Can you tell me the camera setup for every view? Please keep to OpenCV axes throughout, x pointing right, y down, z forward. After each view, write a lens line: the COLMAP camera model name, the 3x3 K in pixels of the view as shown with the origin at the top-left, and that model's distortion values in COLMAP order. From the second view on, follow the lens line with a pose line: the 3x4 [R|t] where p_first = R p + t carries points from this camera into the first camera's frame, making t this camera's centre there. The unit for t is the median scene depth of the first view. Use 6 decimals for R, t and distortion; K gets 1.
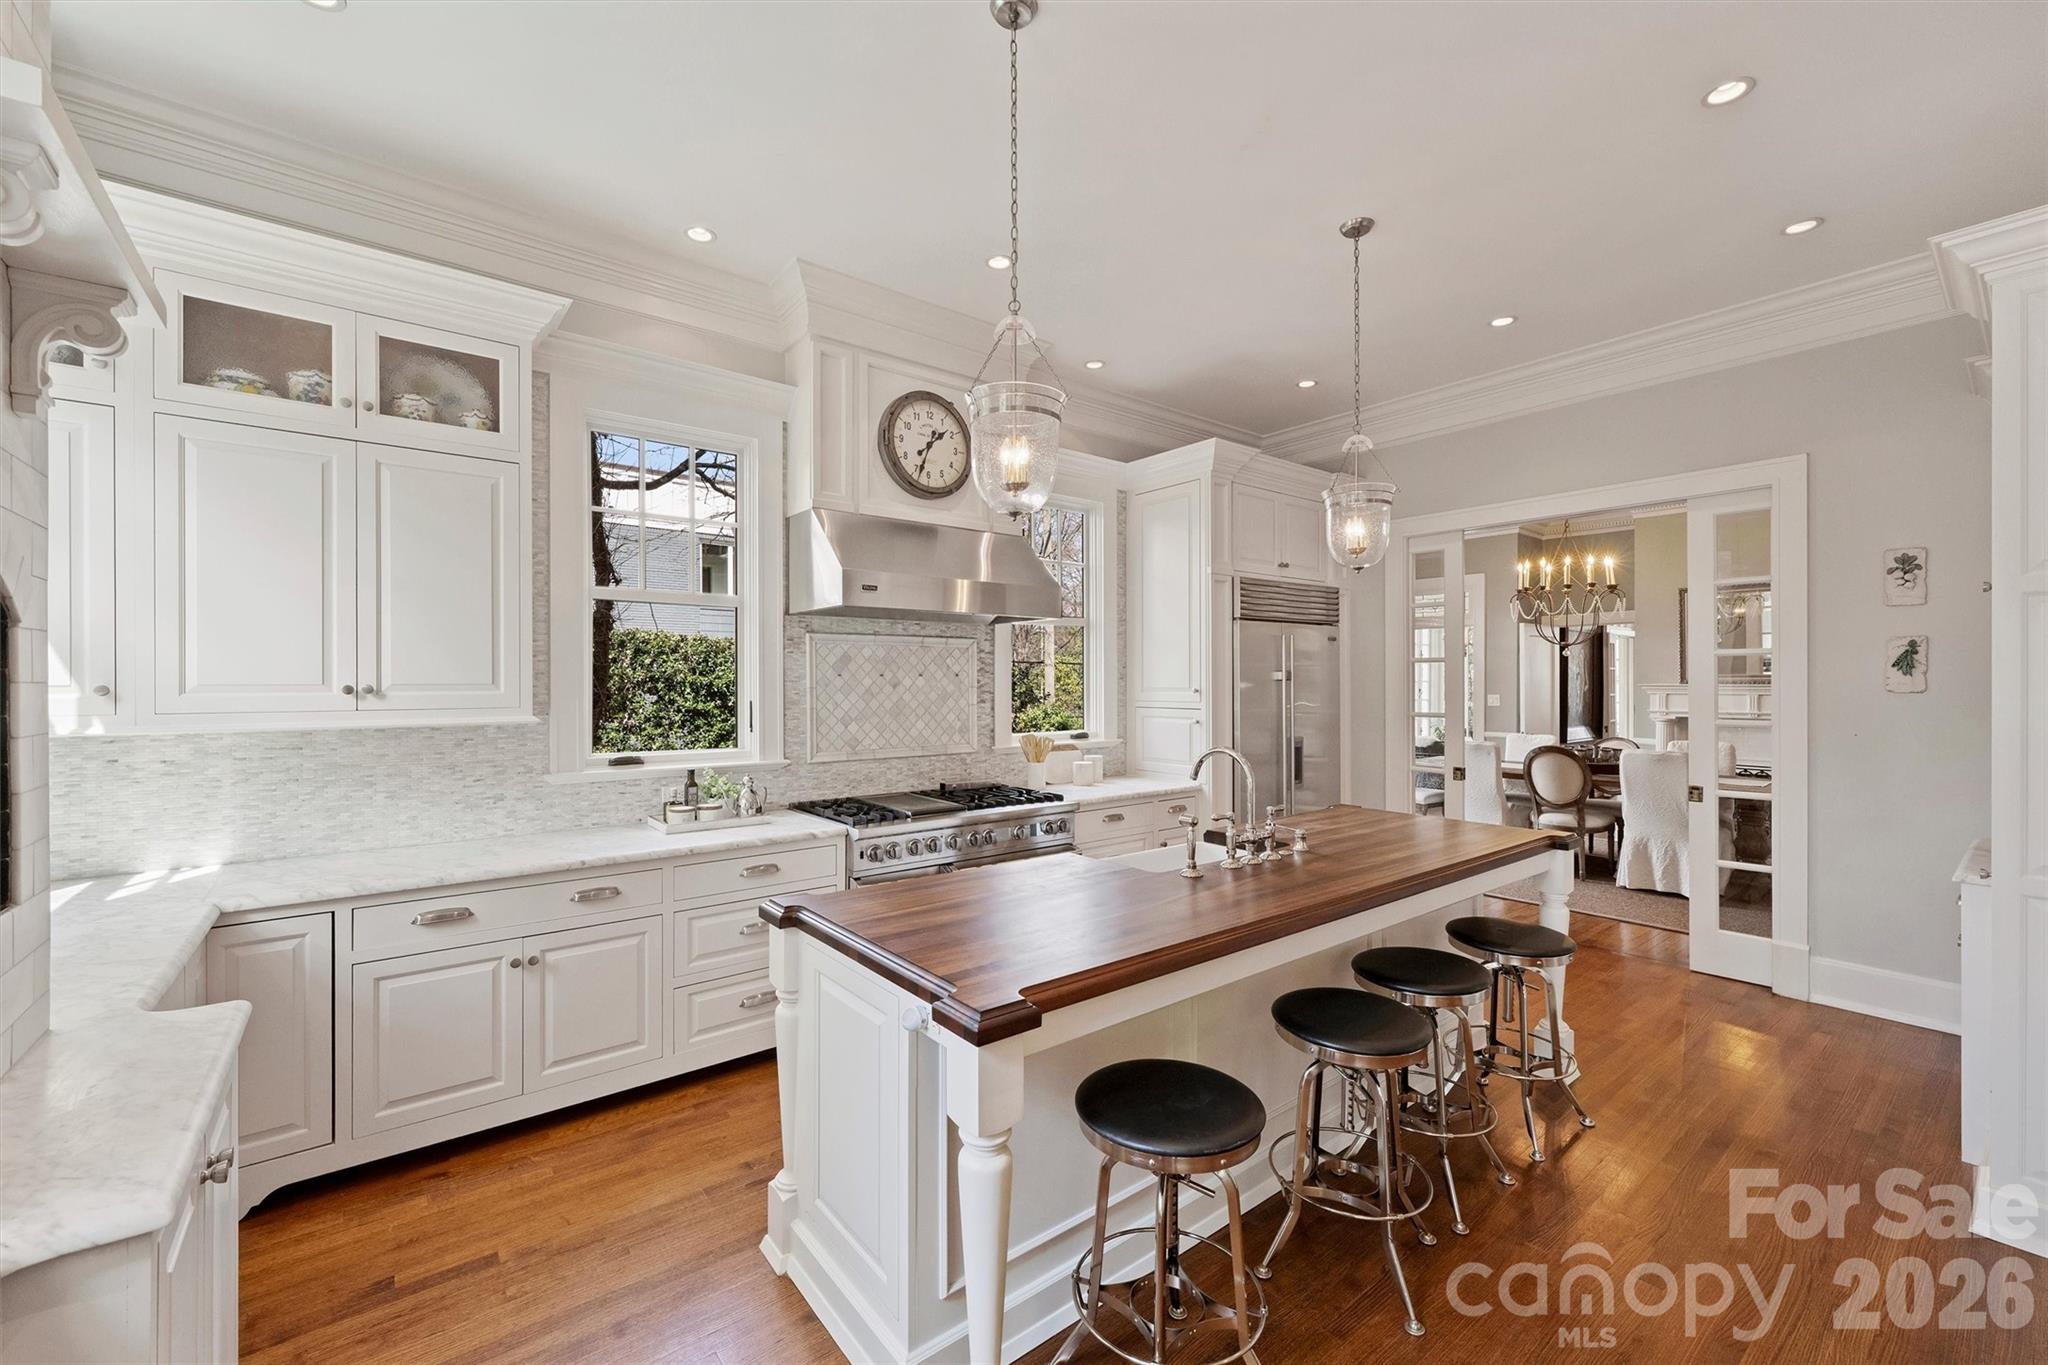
lens RADIAL K [[836.2, 0, 1022.3], [0, 836.2, 682.9], [0, 0, 1]] dist [0.003291, 0.000257]
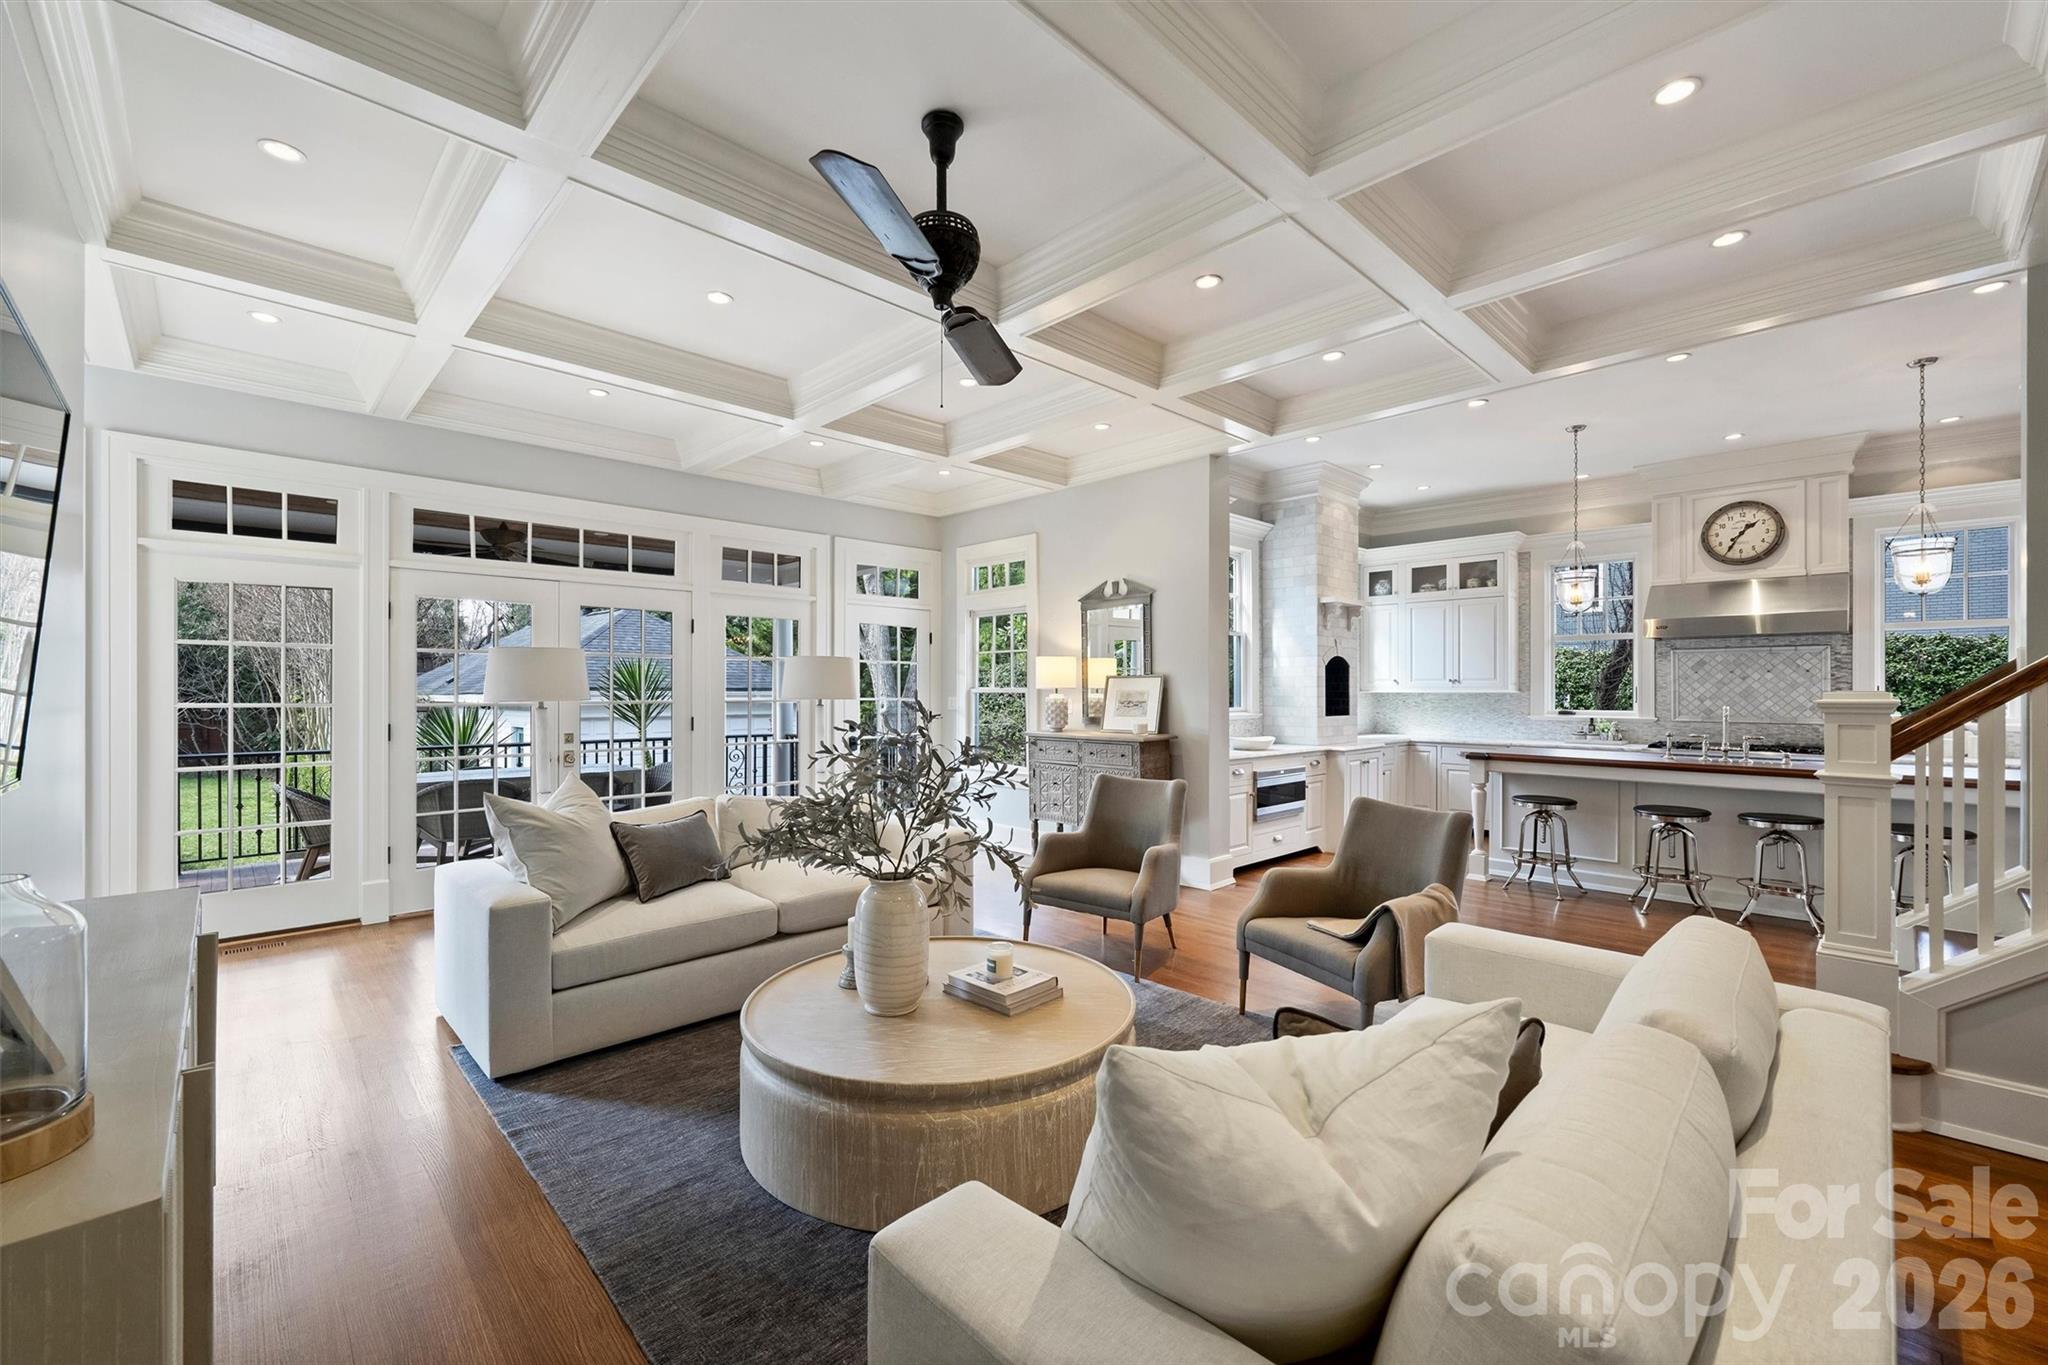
lens RADIAL K [[836.2, 0, 1022.0], [0, 836.2, 688.6], [0, 0, 1]] dist [0.003291, 0.000257]
pose [[0.100166, -0.000034, -0.994971, 1.363743], [-0.002095, 0.999998, -0.000245, 0.027264], [0.994969, 0.002109, 0.100165, -0.572733]]
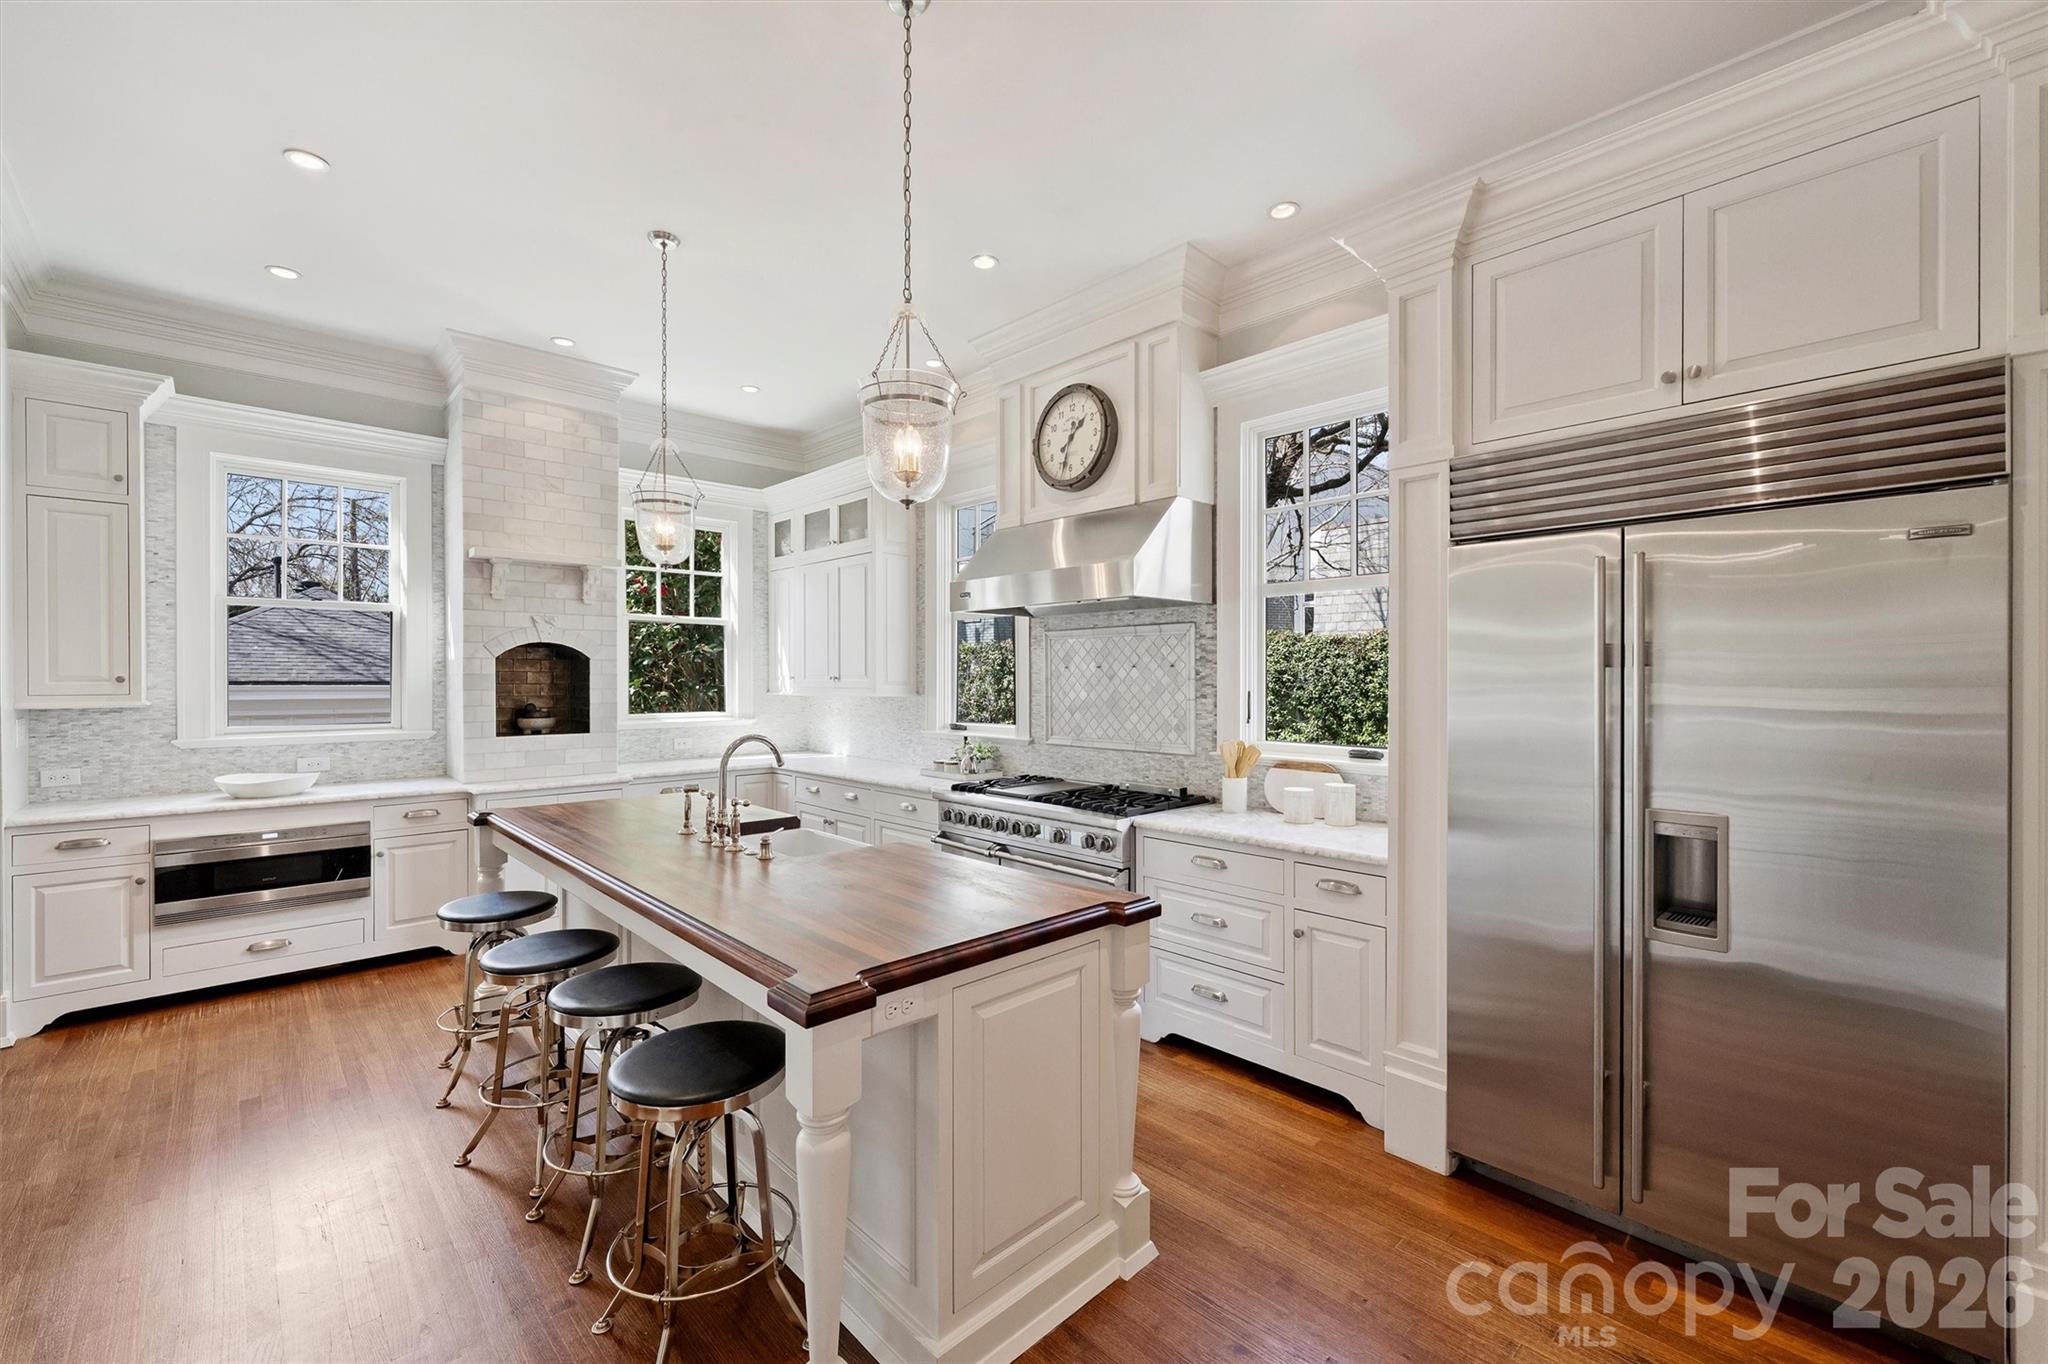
lens RADIAL K [[836.2, 0, 1022.2], [0, 836.2, 679.2], [0, 0, 1]] dist [0.003291, 0.000257]
pose [[0.089499, 0.002385, -0.995984, 0.860666], [-0.002057, 0.999995, 0.002210, 0.003716], [0.995985, 0.001851, 0.089504, 0.827815]]
